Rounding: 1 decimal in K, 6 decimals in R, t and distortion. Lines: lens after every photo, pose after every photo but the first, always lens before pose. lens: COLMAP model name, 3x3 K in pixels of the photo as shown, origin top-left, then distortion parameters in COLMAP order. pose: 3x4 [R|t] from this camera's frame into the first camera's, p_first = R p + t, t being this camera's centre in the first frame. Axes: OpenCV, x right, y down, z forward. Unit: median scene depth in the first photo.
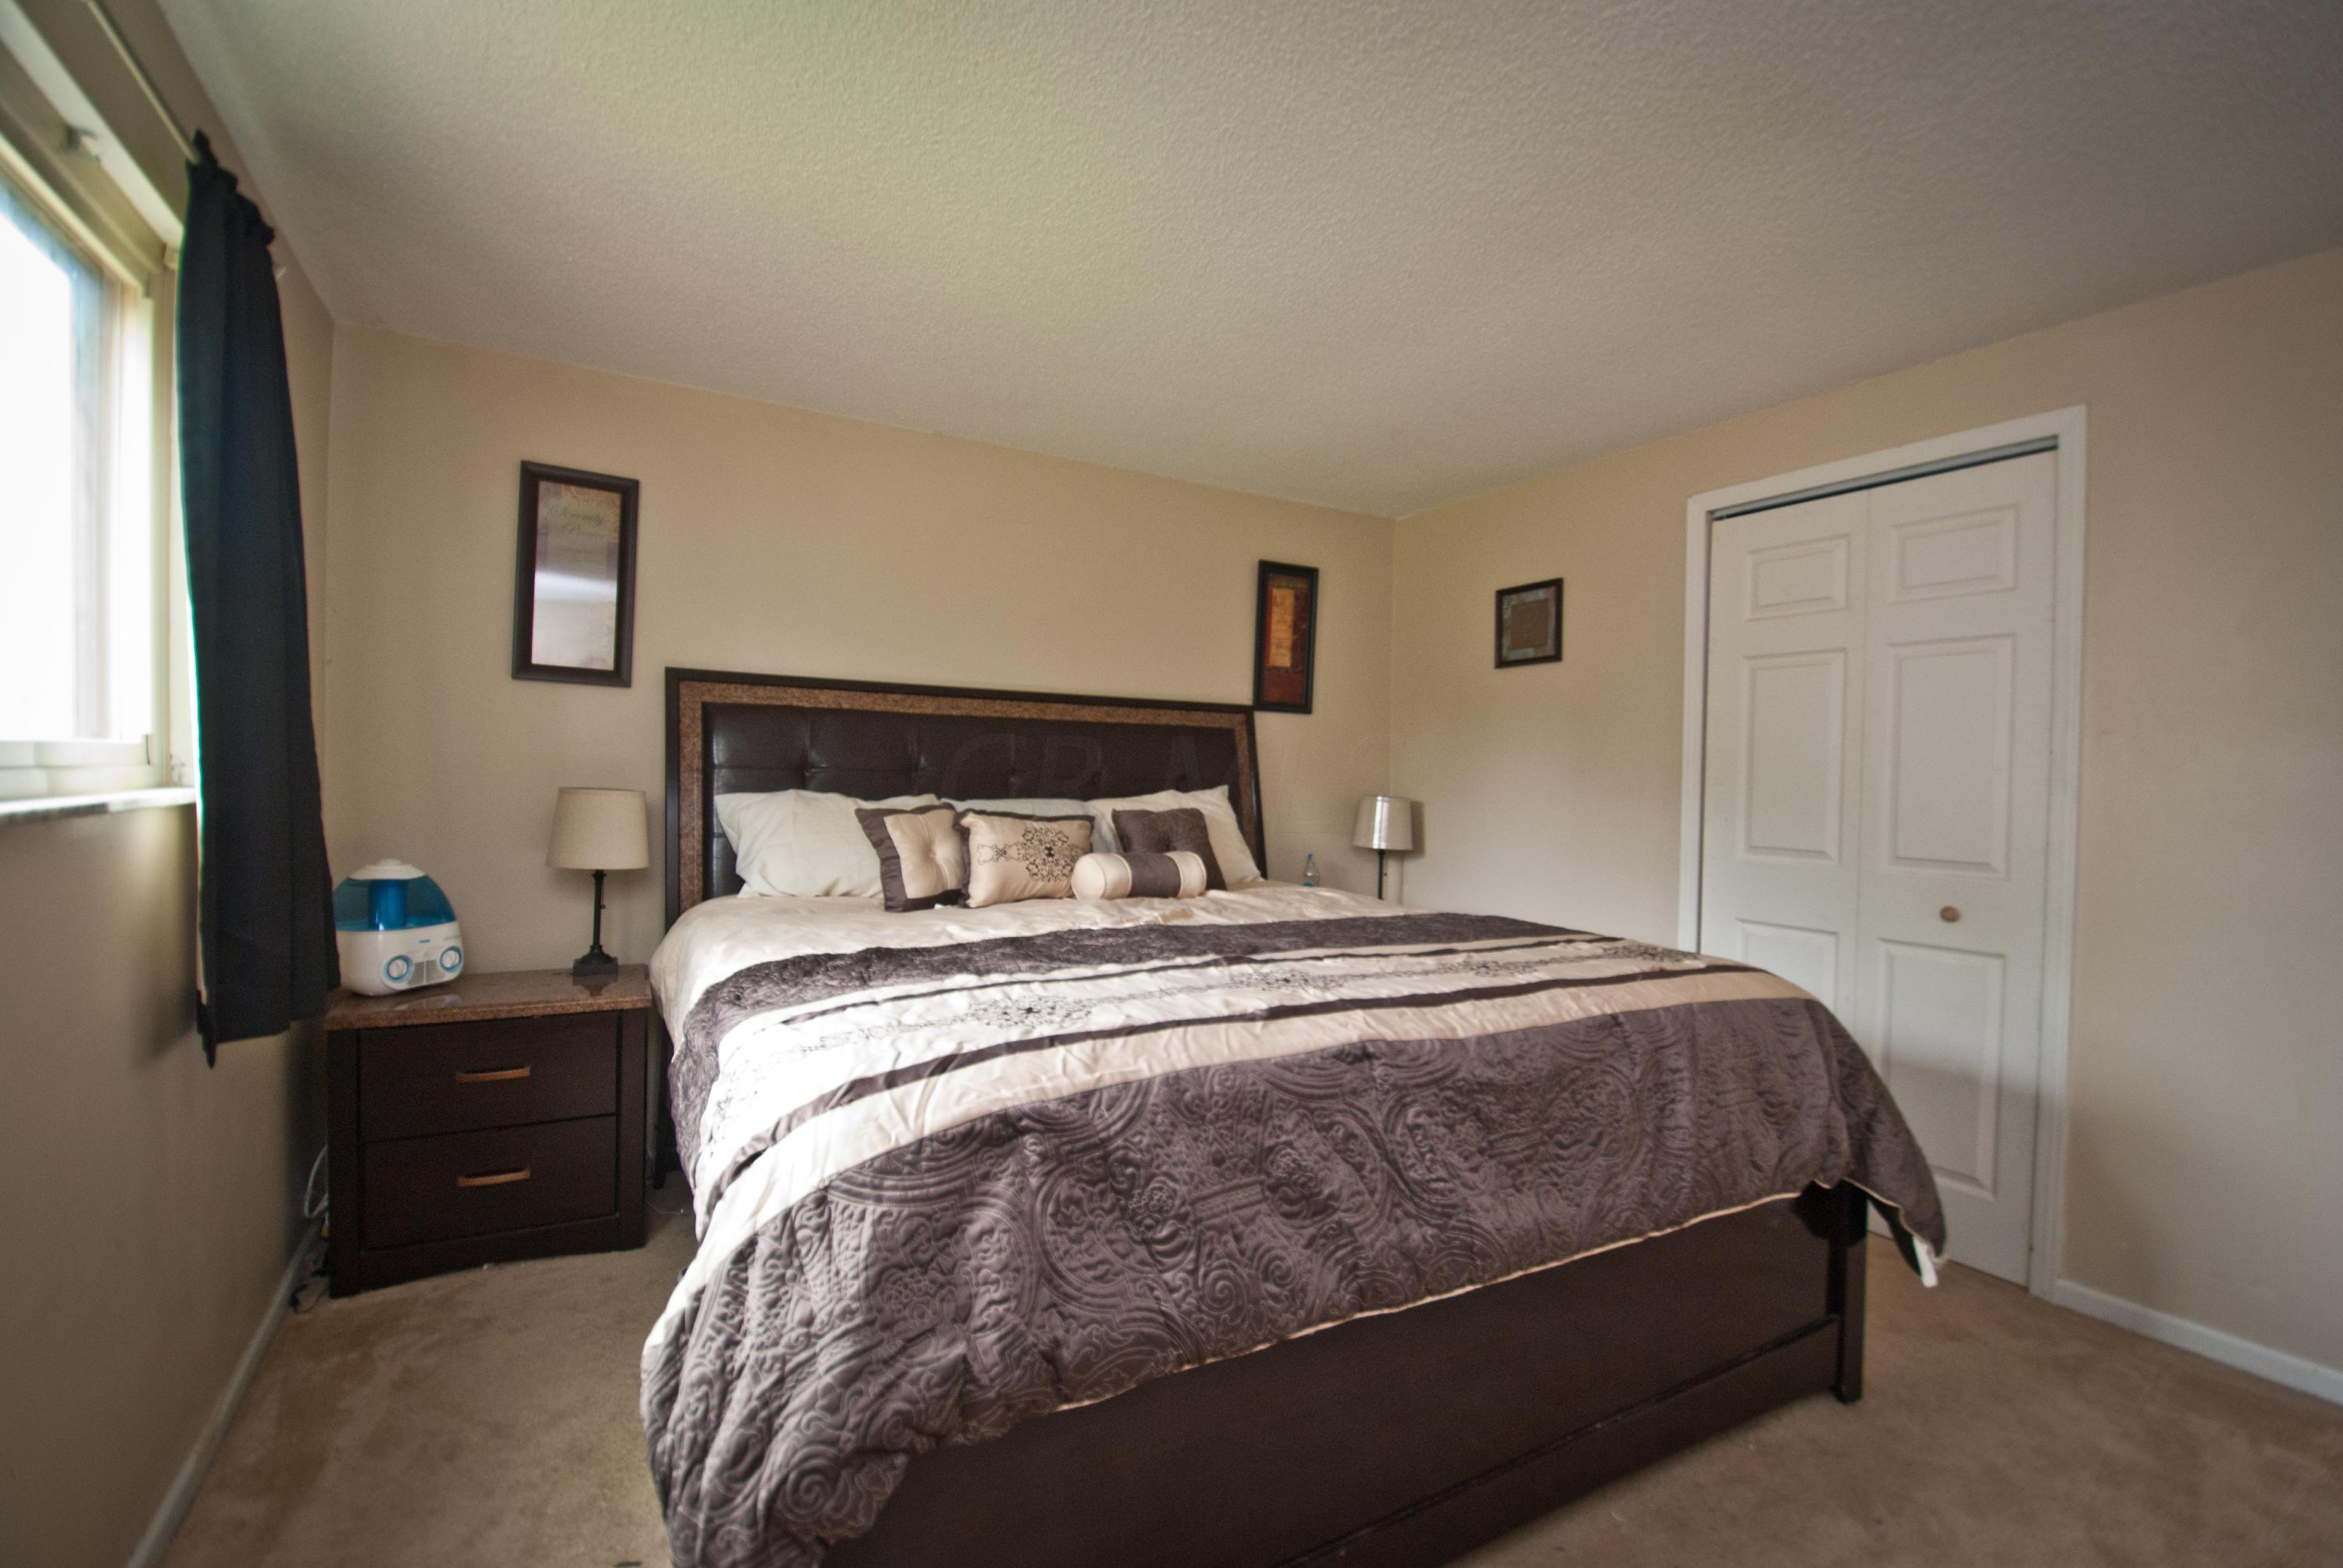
lens RADIAL K [[1028.2, 0, 1184.1], [0, 1028.2, 792.2], [0, 0, 1]] dist [0.020770, -0.026032]
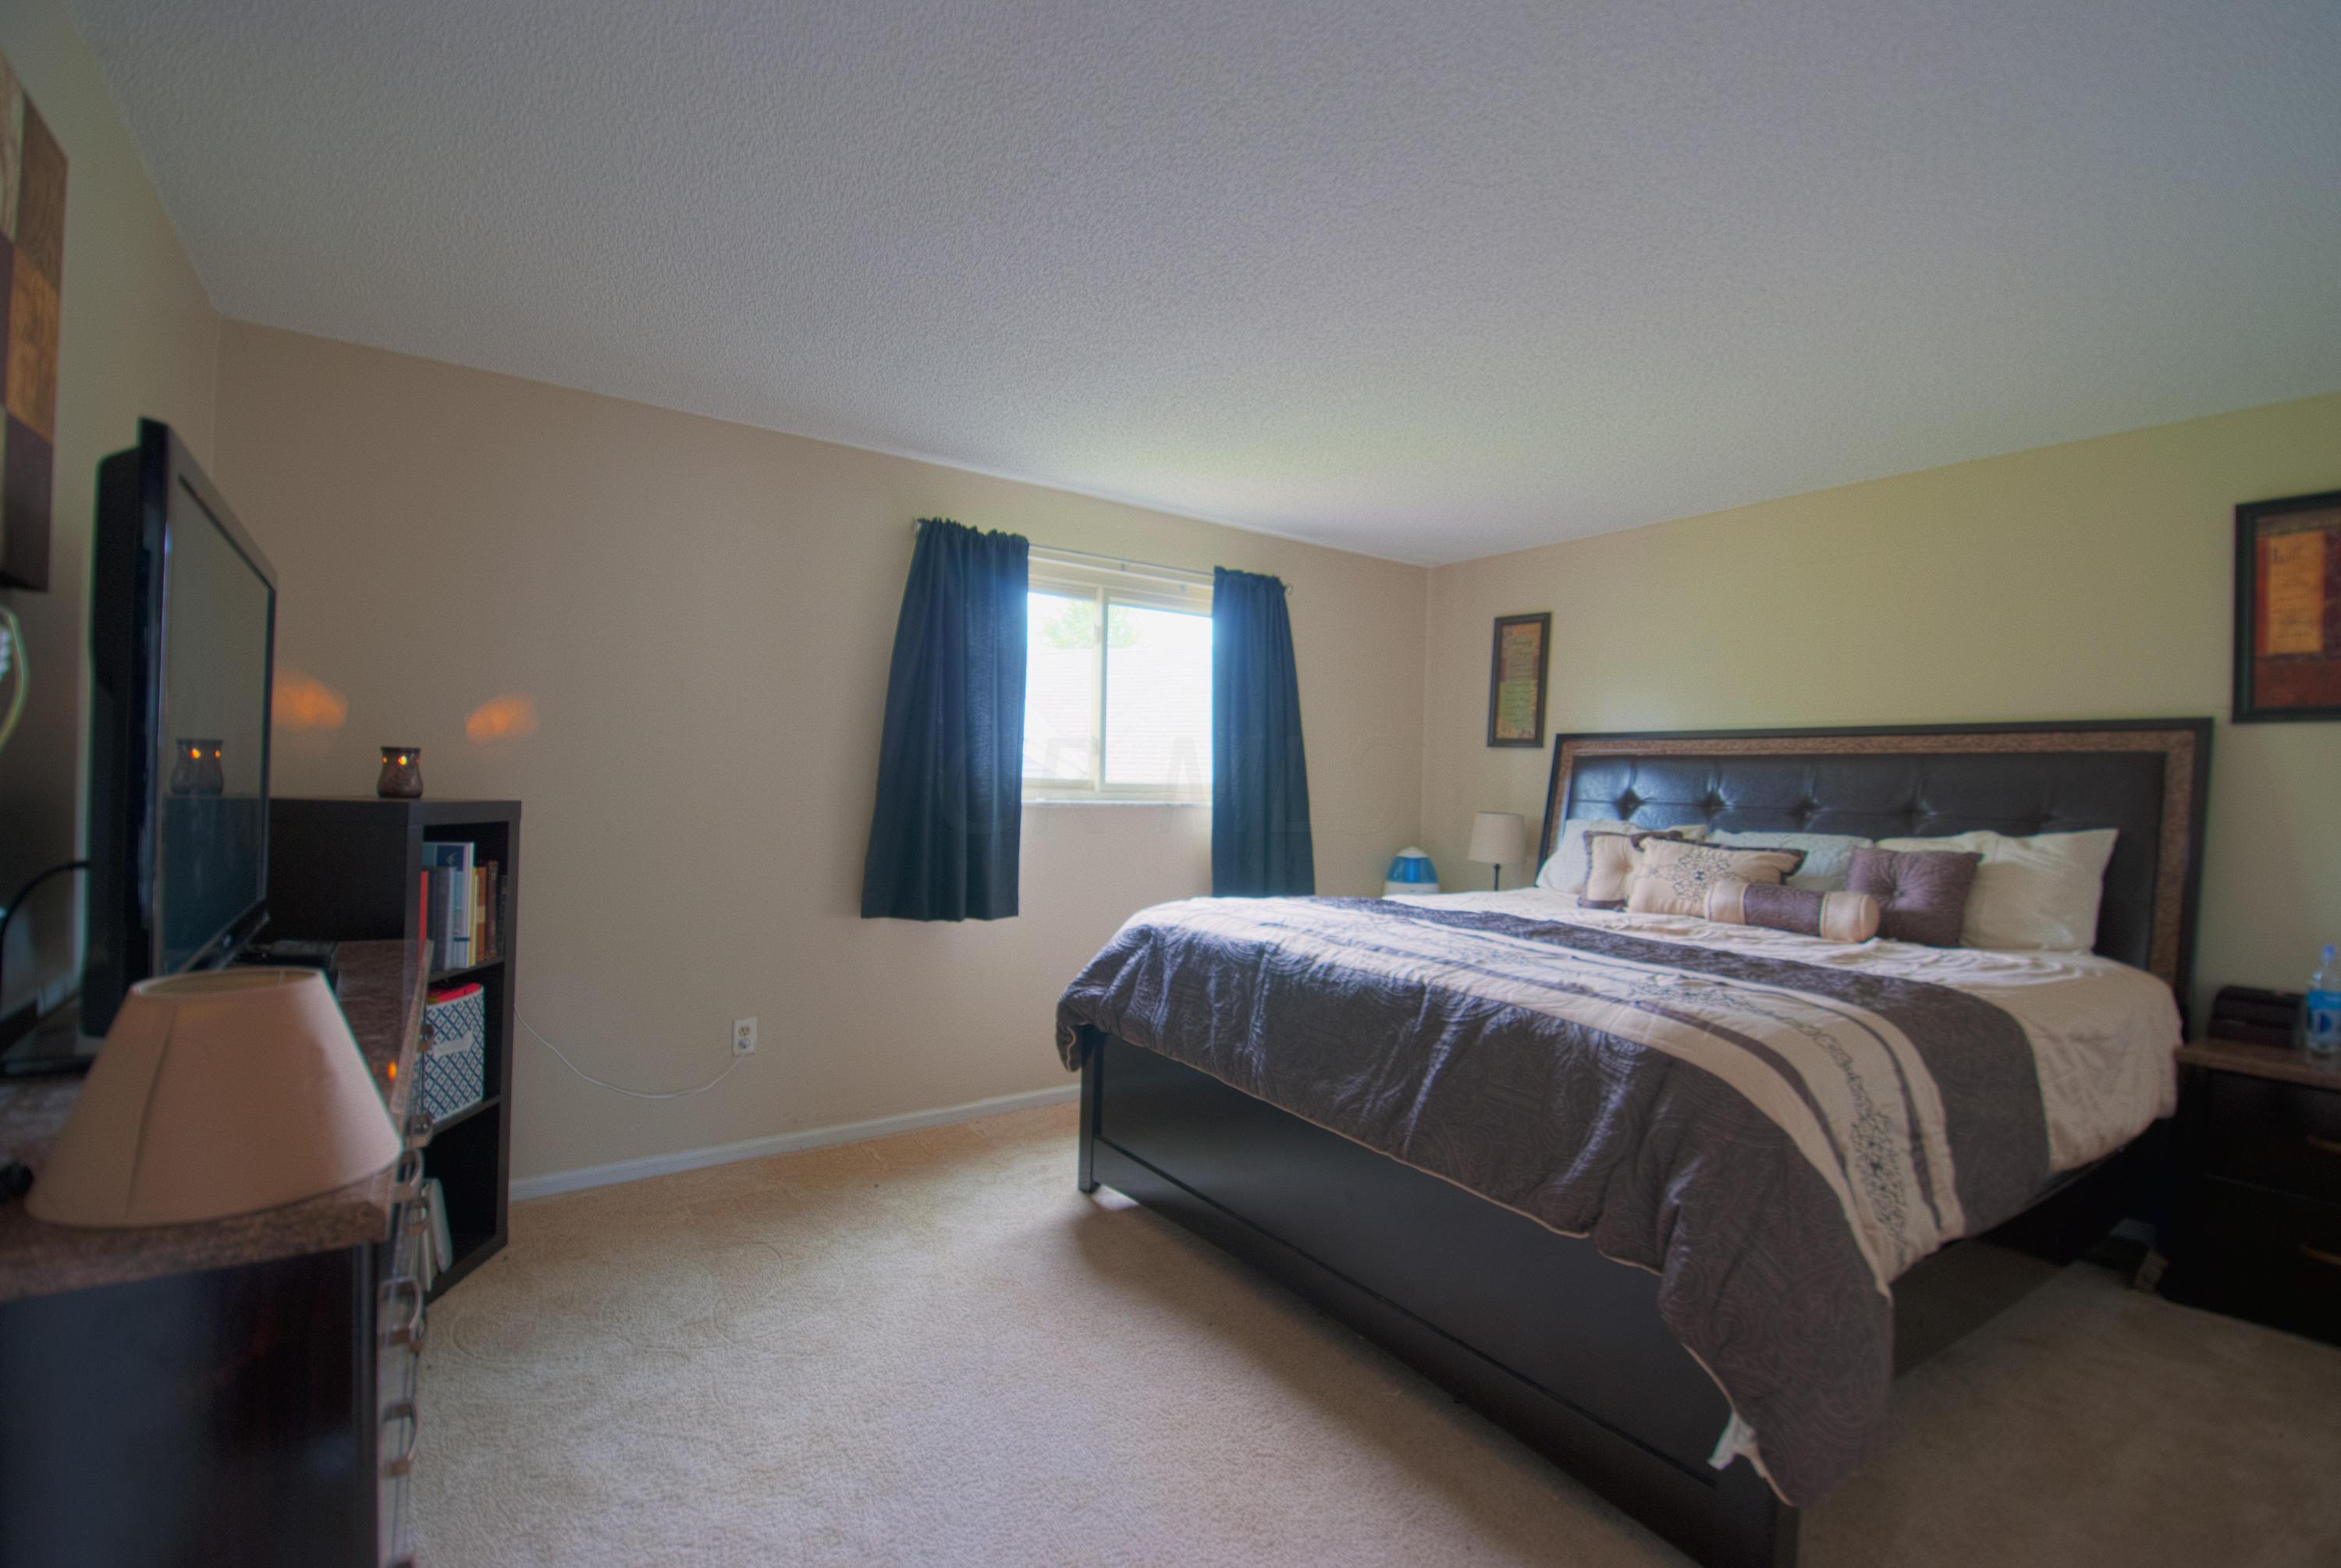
lens RADIAL K [[1027.3, 0, 1183.0], [0, 1027.3, 792.2], [0, 0, 1]] dist [0.020770, -0.026032]
pose [[0.088990, -0.013517, -0.995941, 0.916874], [-0.049180, 0.998629, -0.017948, 0.016229], [0.994818, 0.050578, 0.088204, 0.346612]]
